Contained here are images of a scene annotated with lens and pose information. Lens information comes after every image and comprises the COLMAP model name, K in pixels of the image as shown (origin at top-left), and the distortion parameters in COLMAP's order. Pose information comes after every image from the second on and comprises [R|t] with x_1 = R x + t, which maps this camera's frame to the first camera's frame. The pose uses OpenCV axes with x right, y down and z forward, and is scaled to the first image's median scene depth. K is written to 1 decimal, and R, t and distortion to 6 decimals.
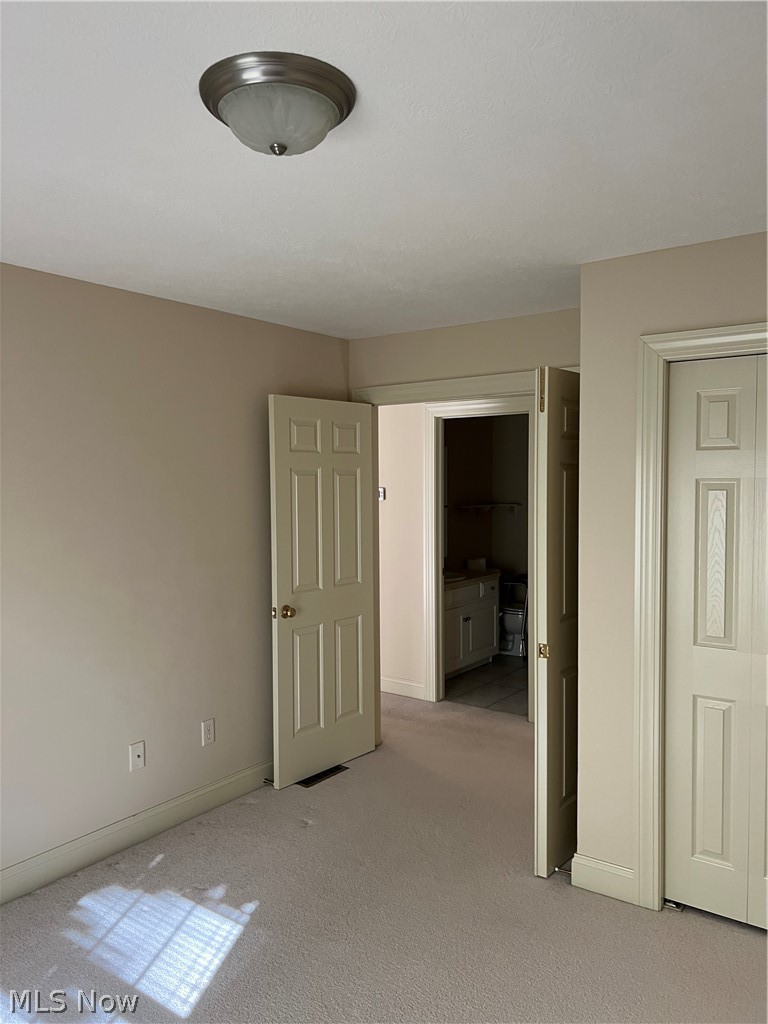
lens RADIAL K [[770.2, 0, 373.0], [0, 770.2, 517.2], [0, 0, 1]] dist [0.081932, -0.193483]
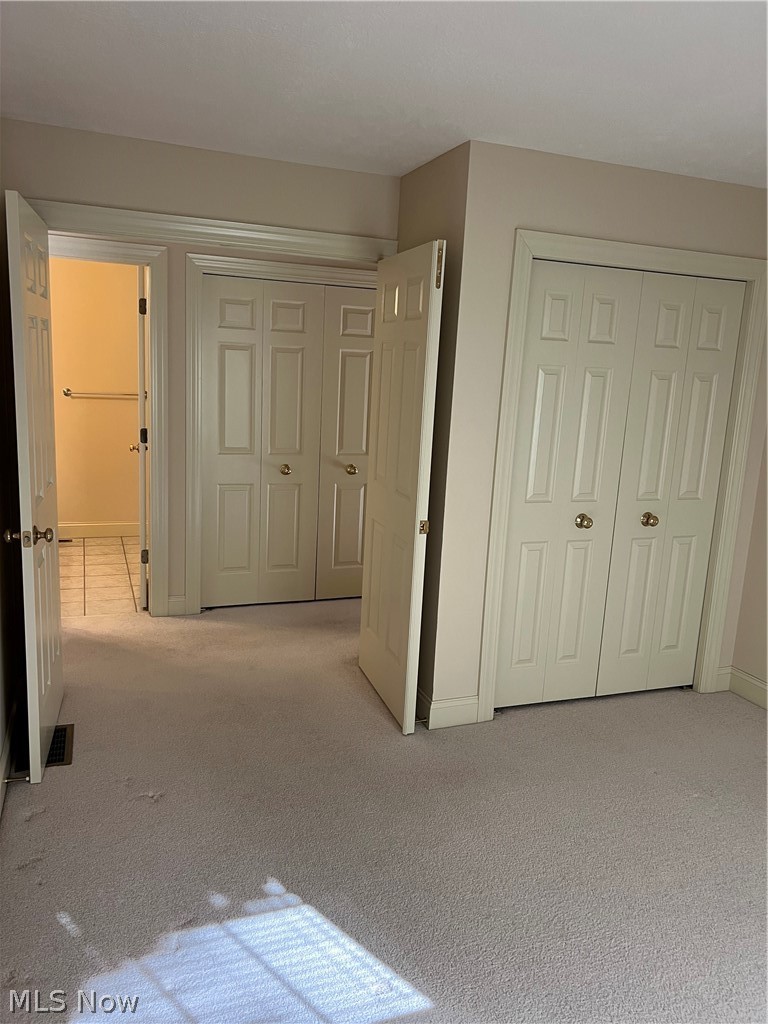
lens RADIAL K [[759.5, 0, 378.2], [0, 759.5, 546.8], [0, 0, 1]] dist [0.011290, 0.003783]
pose [[0.541131, -0.151433, 0.827191, -0.697453], [-0.001671, 0.983457, 0.181134, 0.014066], [-0.840937, -0.099400, 0.531926, 0.525523]]
